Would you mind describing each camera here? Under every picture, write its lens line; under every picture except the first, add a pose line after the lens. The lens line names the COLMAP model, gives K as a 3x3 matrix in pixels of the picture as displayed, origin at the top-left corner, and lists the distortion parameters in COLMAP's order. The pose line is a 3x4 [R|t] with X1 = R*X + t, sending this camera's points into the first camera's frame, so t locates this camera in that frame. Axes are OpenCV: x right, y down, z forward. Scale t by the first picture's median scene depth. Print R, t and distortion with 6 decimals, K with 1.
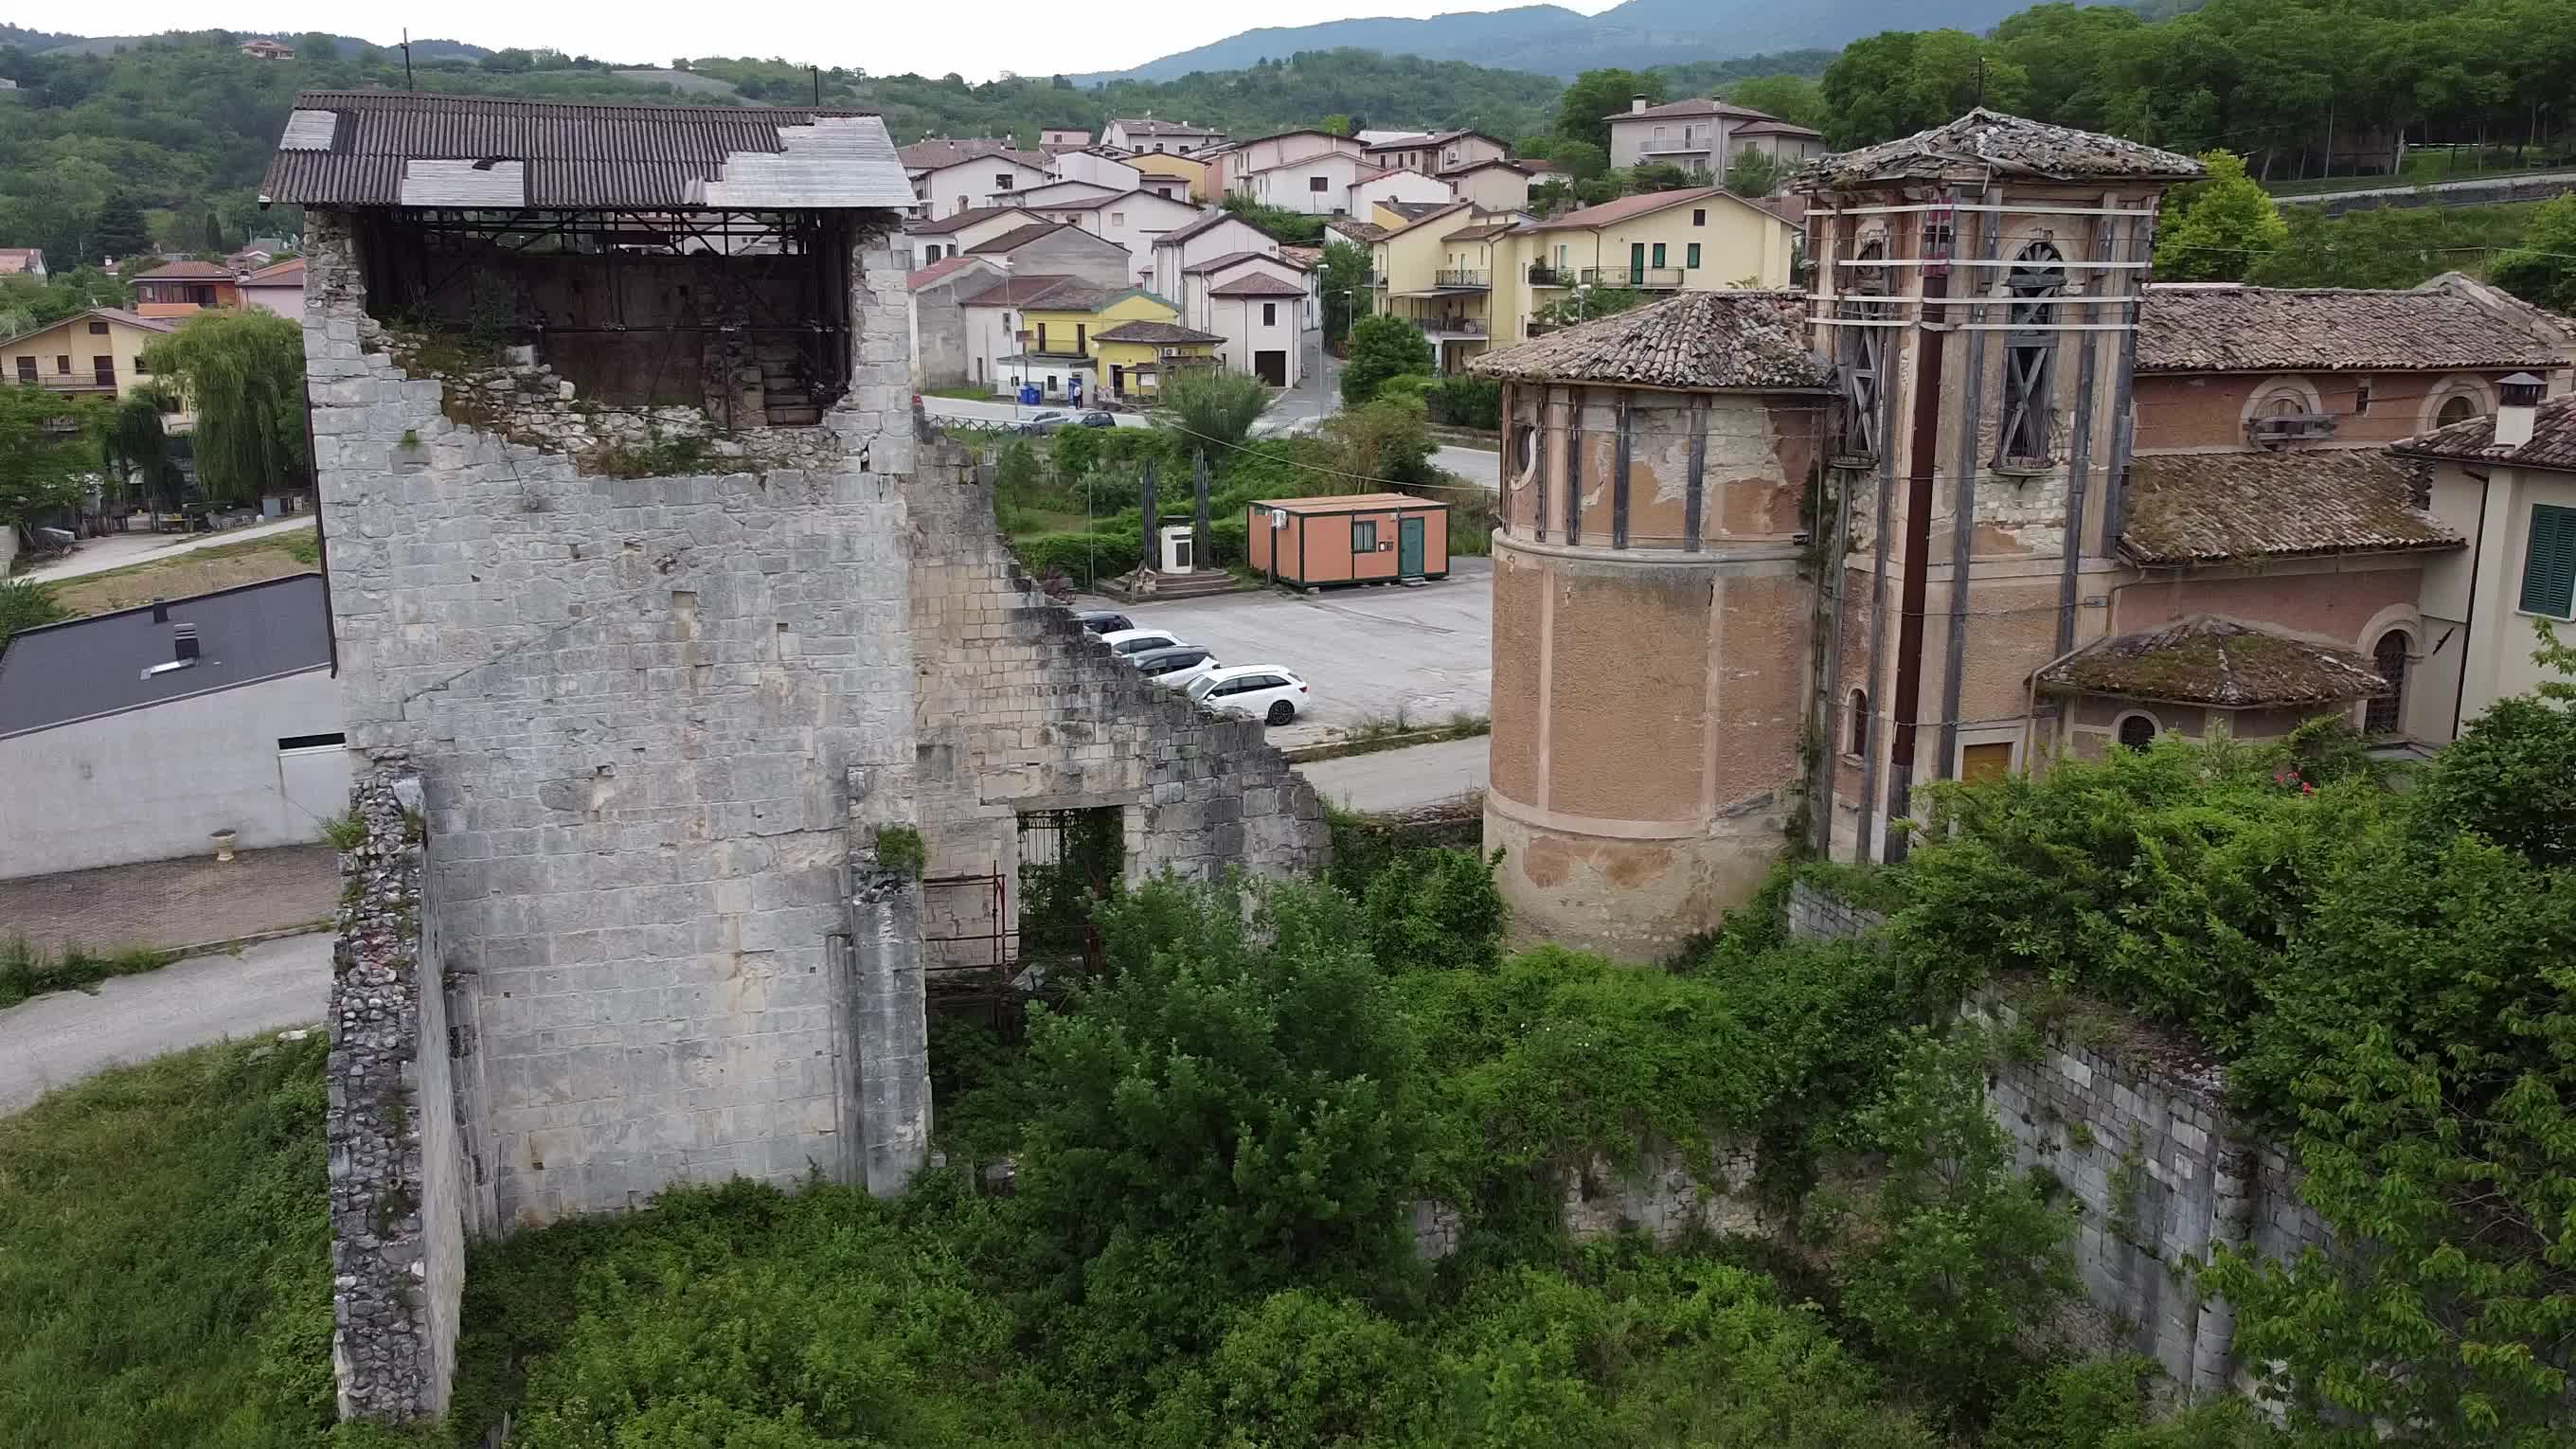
lens RADIAL K [[2034.8, 0, 1289.9], [0, 2034.8, 731.9], [0, 0, 1]] dist [0.007004, -0.015590]
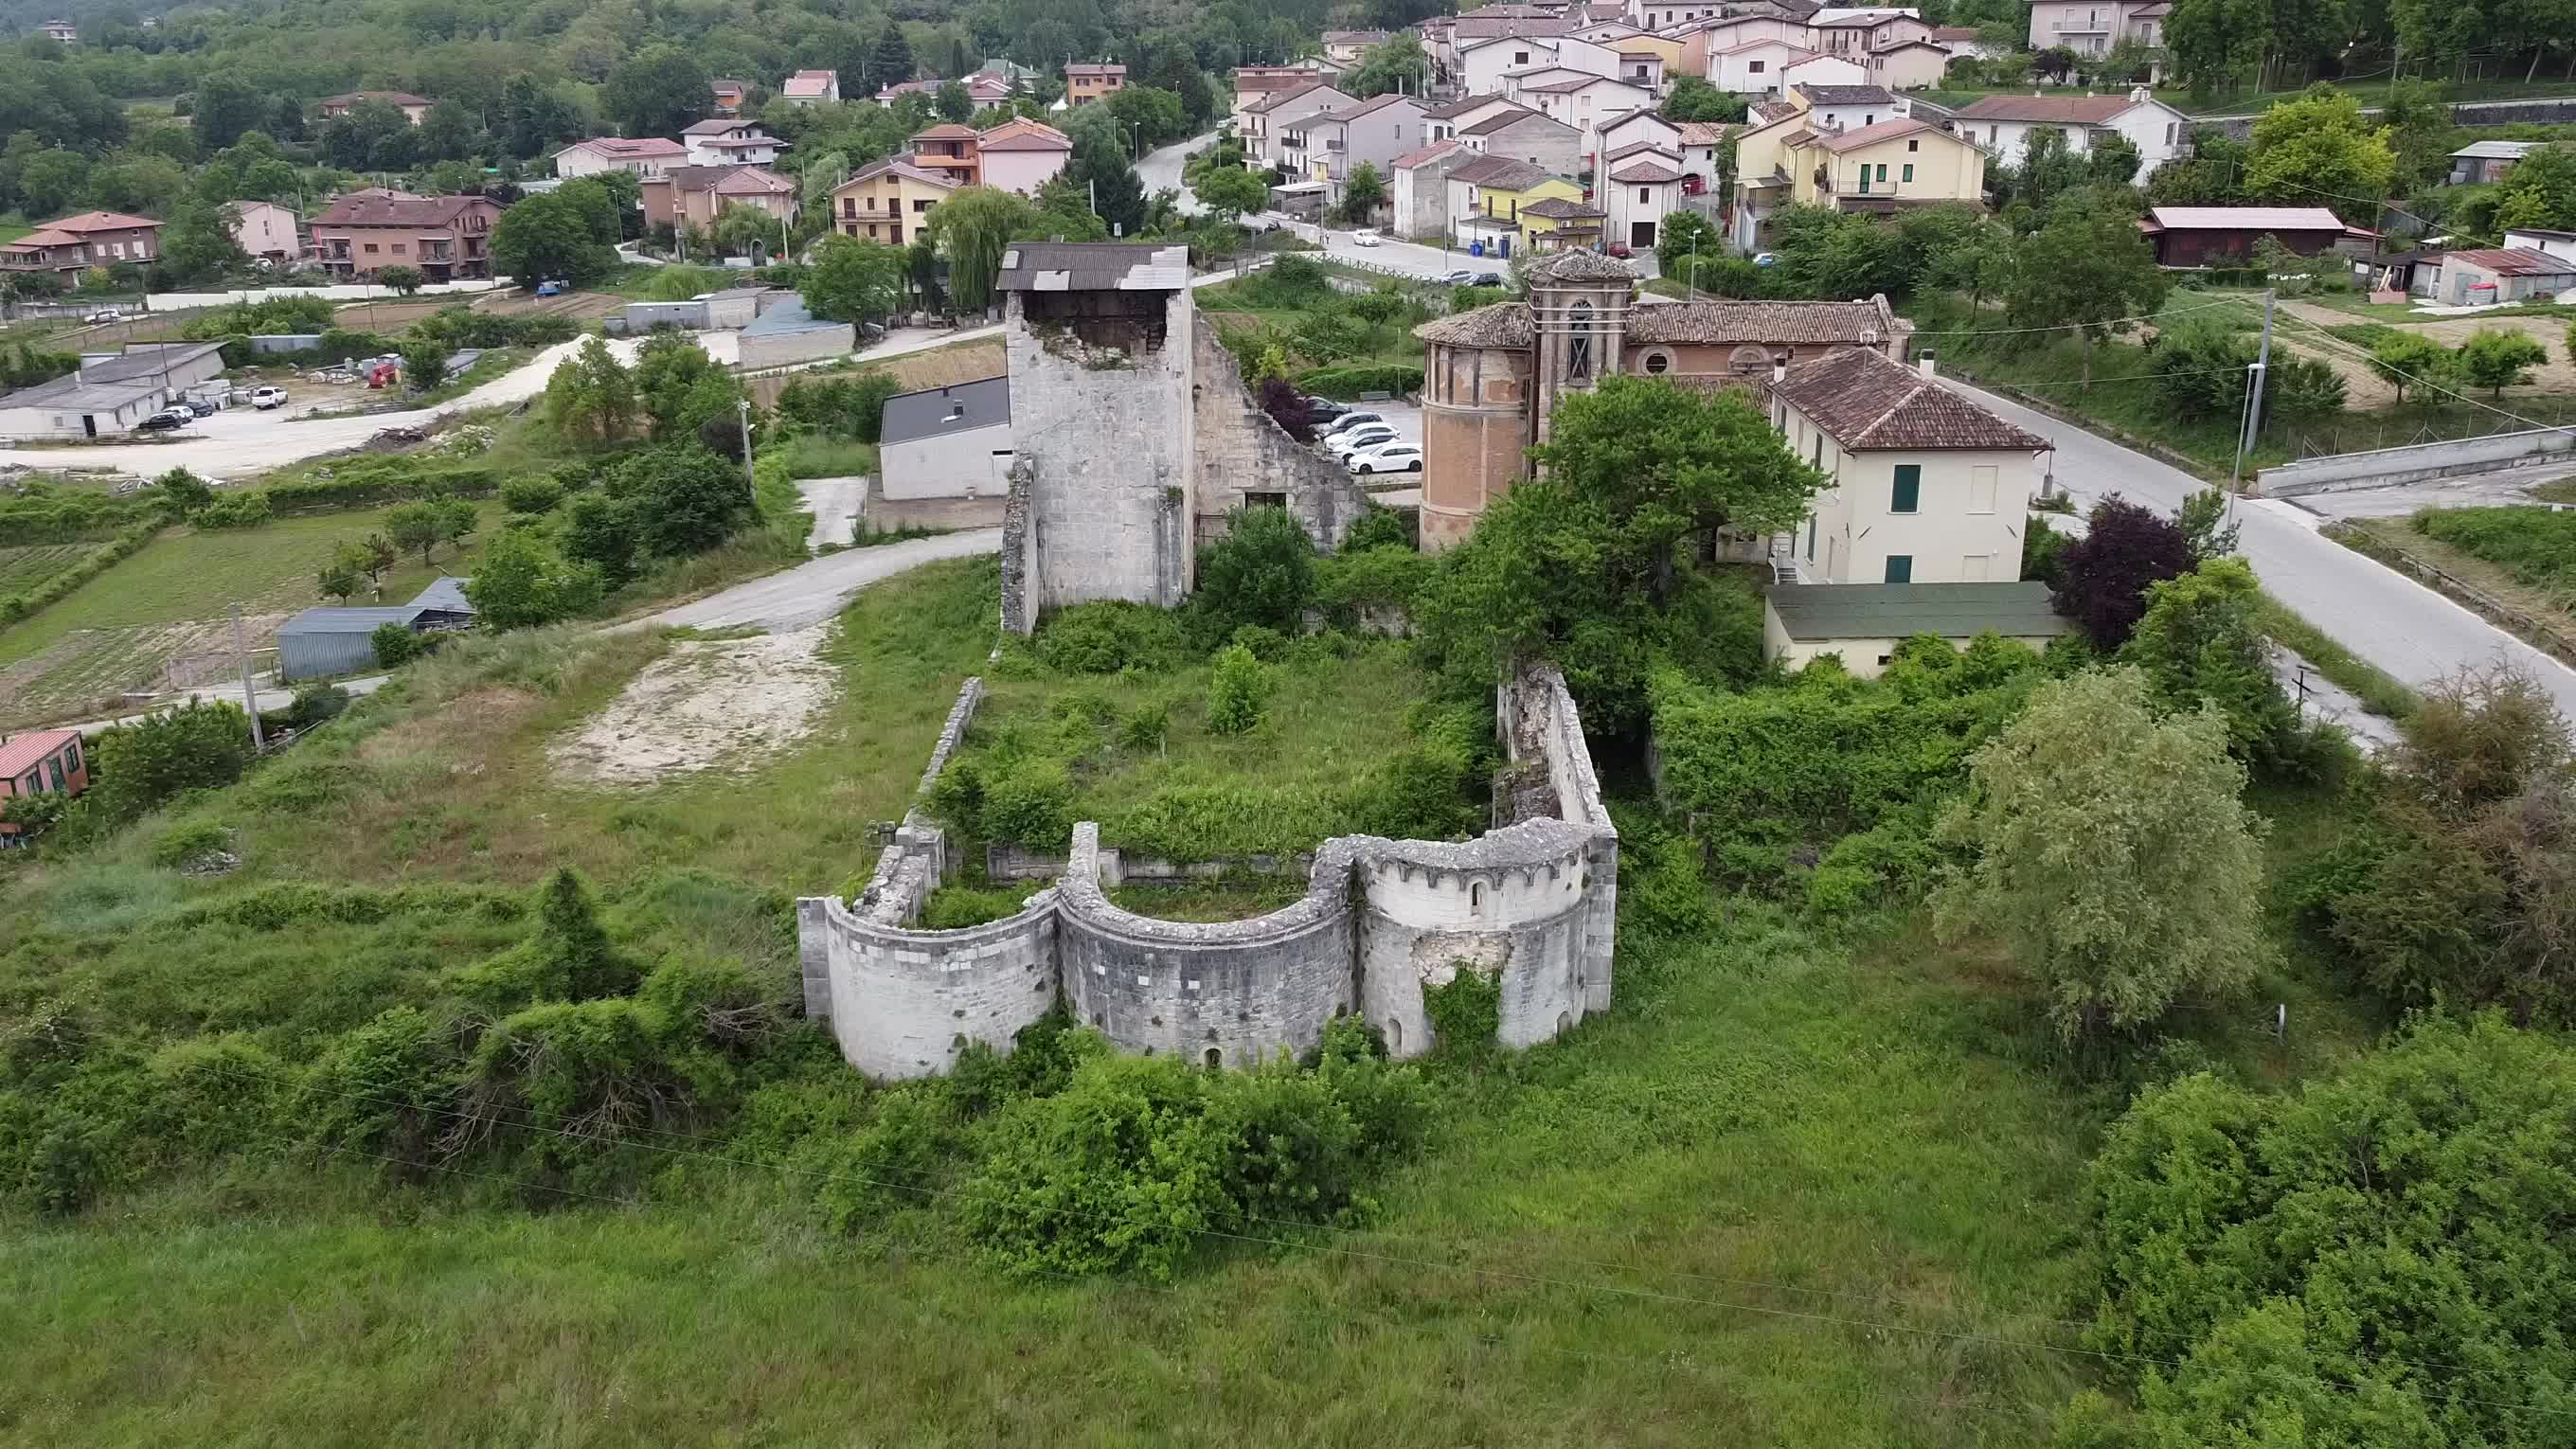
lens RADIAL K [[2034.8, 0, 1289.9], [0, 2034.8, 731.9], [0, 0, 1]] dist [0.007004, -0.015590]
pose [[0.949346, 0.097187, -0.298827, 0.851165], [-0.063742, 0.990759, 0.119720, 0.031733], [0.307701, -0.094607, 0.946768, -1.737509]]
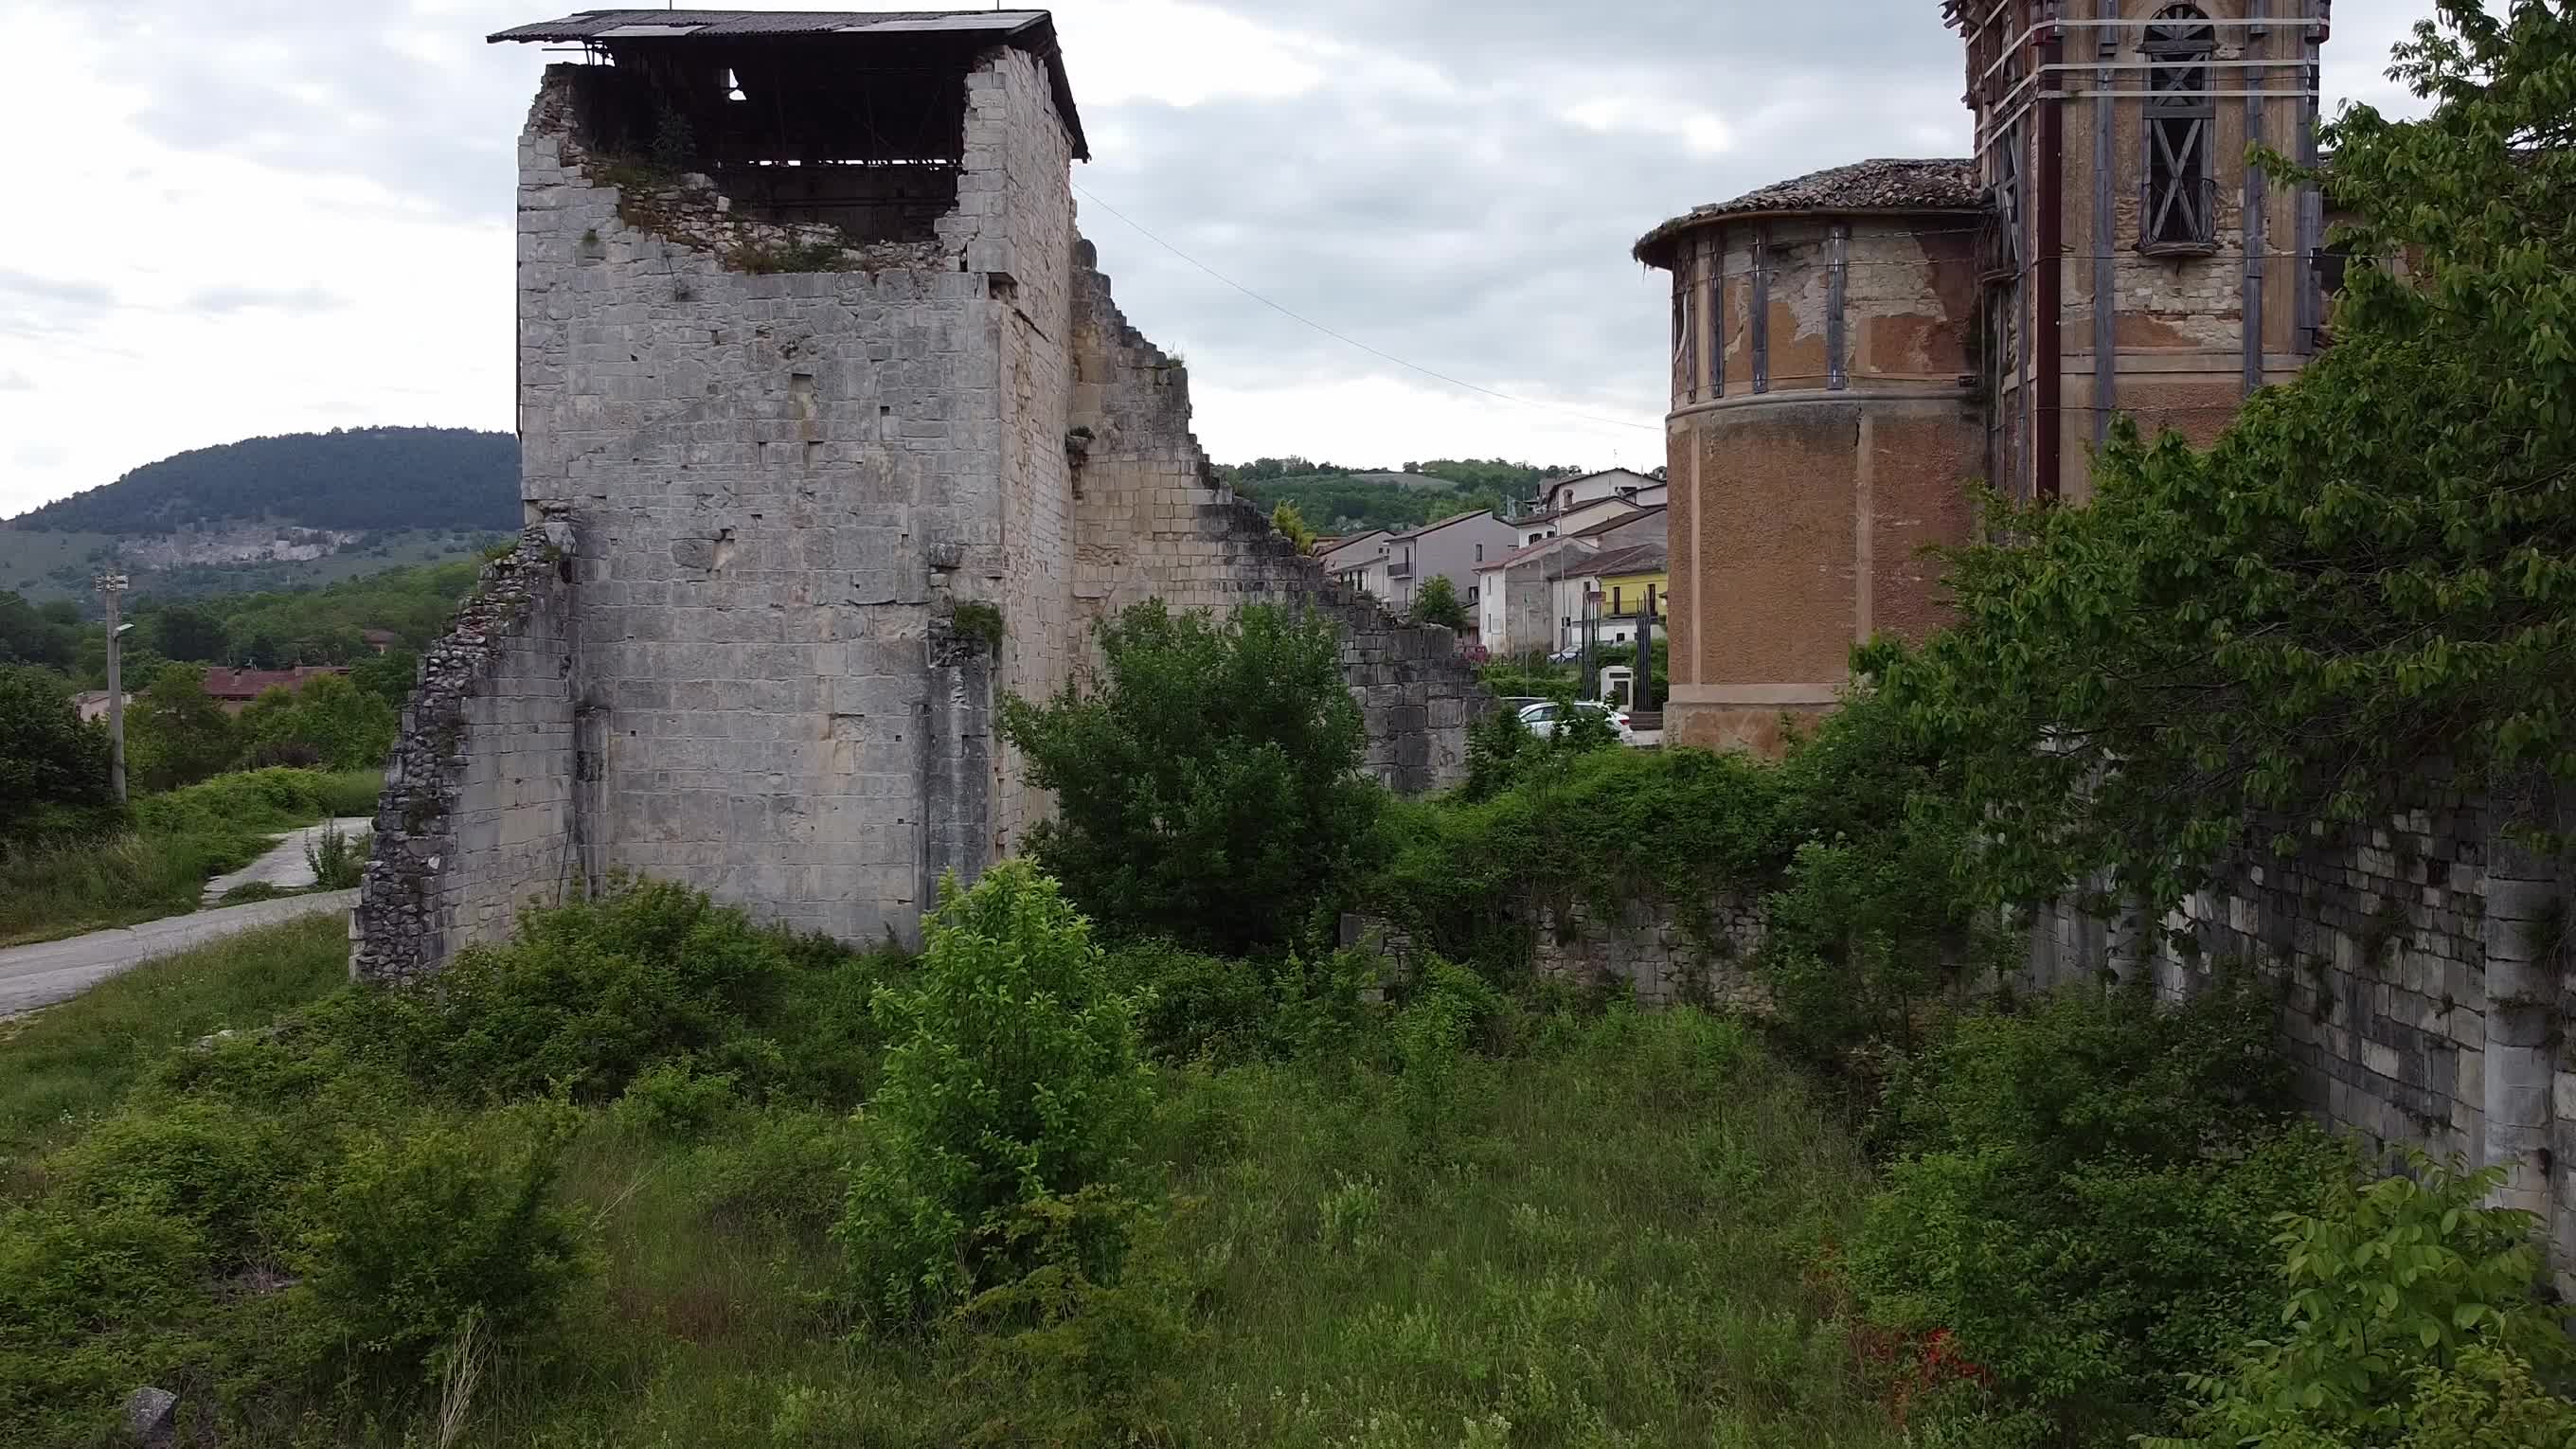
lens RADIAL K [[2034.8, 0, 1289.9], [0, 2034.8, 731.9], [0, 0, 1]] dist [0.007004, -0.015590]
pose [[0.940354, 0.006818, -0.340128, 0.297751], [-0.071769, 0.981273, -0.178751, 0.268668], [0.332540, 0.192500, 0.923234, 0.077833]]
